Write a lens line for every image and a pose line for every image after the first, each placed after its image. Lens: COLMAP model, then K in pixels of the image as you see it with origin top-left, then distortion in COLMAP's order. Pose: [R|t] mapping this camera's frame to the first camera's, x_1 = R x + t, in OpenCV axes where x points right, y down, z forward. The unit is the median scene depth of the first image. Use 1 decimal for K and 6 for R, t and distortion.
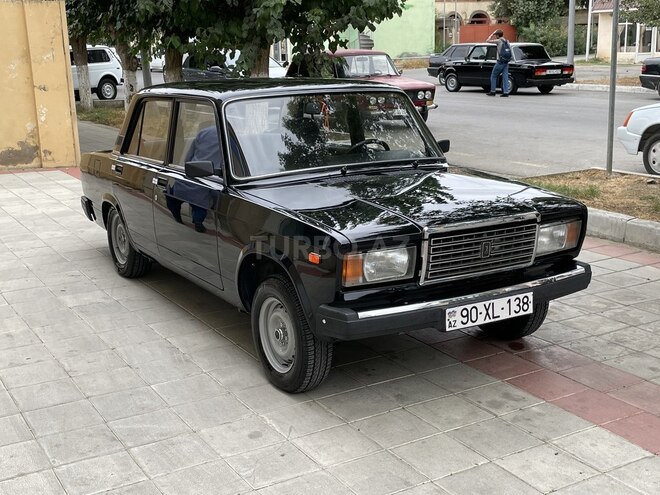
lens RADIAL K [[839.0, 0, 336.5], [0, 839.0, 242.5], [0, 0, 1]] dist [0.054971, 0.000000]
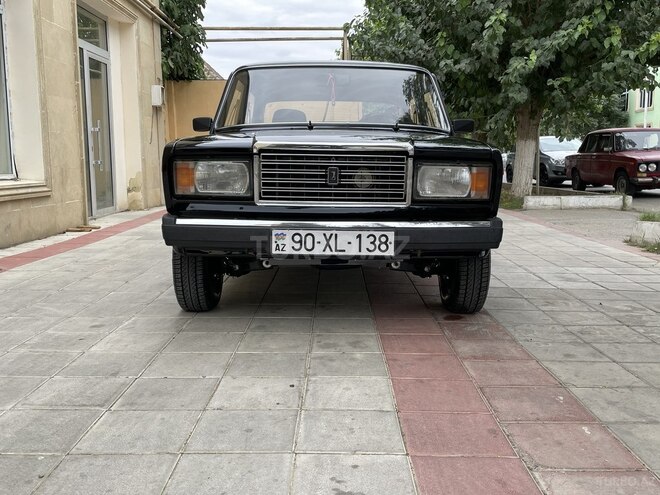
lens RADIAL K [[643.5, 0, 341.0], [0, 643.5, 239.7], [0, 0, 1]] dist [0.054015, 0.000000]
pose [[0.860099, 0.080648, -0.503711, 0.465061], [-0.134033, 0.988459, -0.070604, 0.107946], [0.492204, 0.128240, 0.860982, 0.334229]]
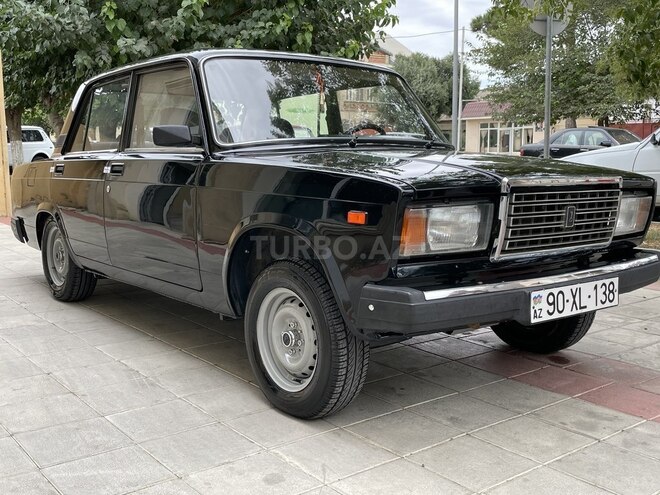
lens RADIAL K [[714.9, 0, 333.3], [0, 714.9, 246.0], [0, 0, 1]] dist [0.034532, 0.000000]
pose [[0.991891, 0.001549, 0.127086, -0.097450], [0.011080, 0.995065, -0.098606, 0.080896], [-0.126611, 0.099215, 0.986978, 0.330530]]
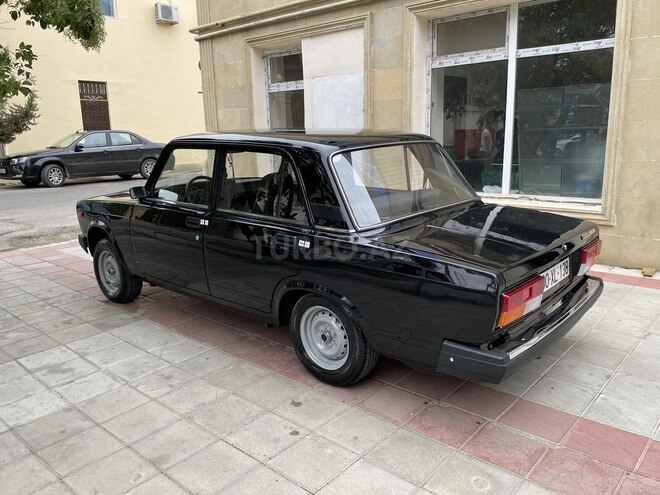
lens RADIAL K [[529.7, 0, 327.5], [0, 529.7, 248.7], [0, 0, 1]] dist [0.018124, -0.004674]
pose [[-0.957510, 0.105173, -0.268541, 0.093539], [-0.022519, 0.901027, 0.433179, -0.425989], [0.287521, 0.420820, -0.860373, 2.024617]]
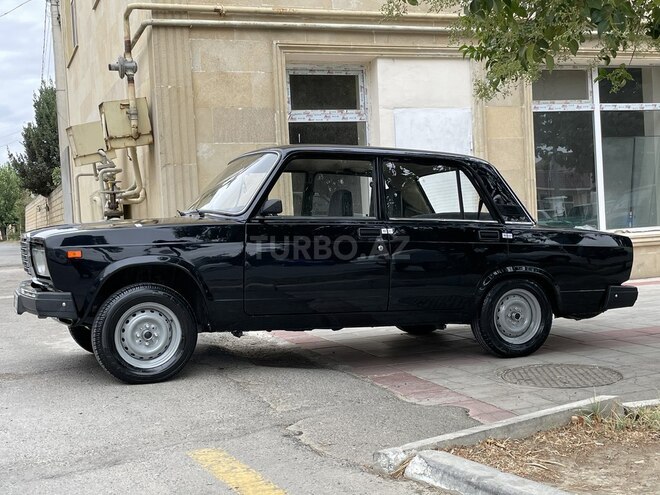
lens RADIAL K [[839.0, 0, 331.0], [0, 839.0, 248.3], [0, 0, 1]] dist [0.054971, 0.000000]
pose [[-0.195661, 0.071317, -0.978075, 1.658216], [-0.174488, 0.978906, 0.106284, -0.053751], [0.965024, 0.191458, -0.179090, 0.679472]]
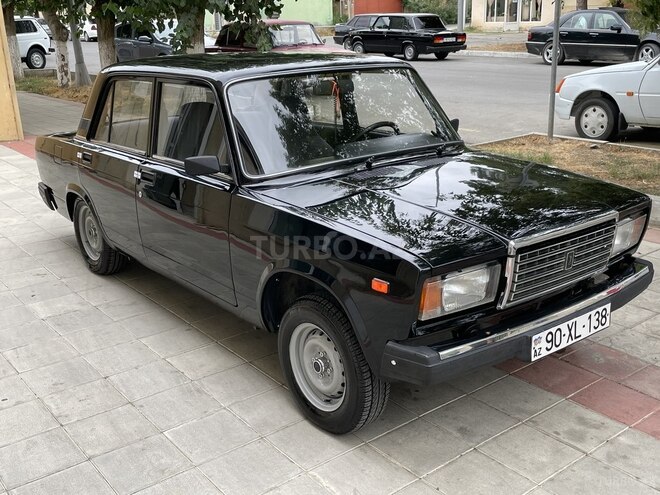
lens RADIAL K [[714.9, 0, 332.4], [0, 714.9, 245.5], [0, 0, 1]] dist [0.034532, 0.000000]
pose [[0.992113, -0.041521, 0.118271, -0.120320], [0.031975, 0.996161, 0.081496, -0.061212], [-0.121200, -0.077071, 0.989631, 0.267270]]
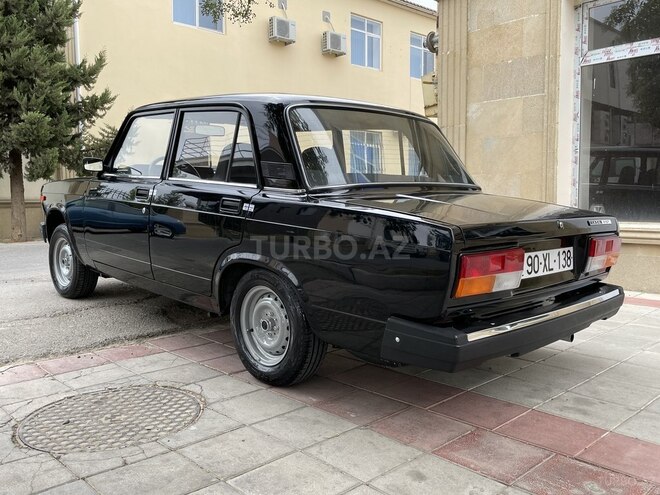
lens RADIAL K [[581.9, 0, 325.0], [0, 581.9, 246.5], [0, 0, 1]] dist [0.010047, -0.009564]
pose [[-0.978786, 0.050286, -0.198617, 0.489890], [-0.014702, 0.949675, 0.312892, -0.131503], [0.204356, 0.309174, -0.928789, 1.260004]]
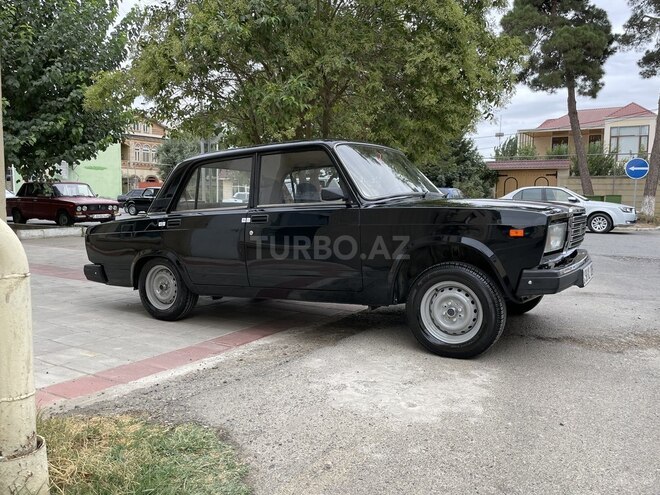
lens RADIAL K [[532.8, 0, 337.1], [0, 532.8, 240.8], [0, 0, 1]] dist [0.018450, -0.014794]
pose [[0.880932, -0.004102, 0.473225, -0.023272], [0.078731, 0.987298, -0.138004, 0.259884], [-0.466648, 0.158829, 0.870065, -0.481728]]
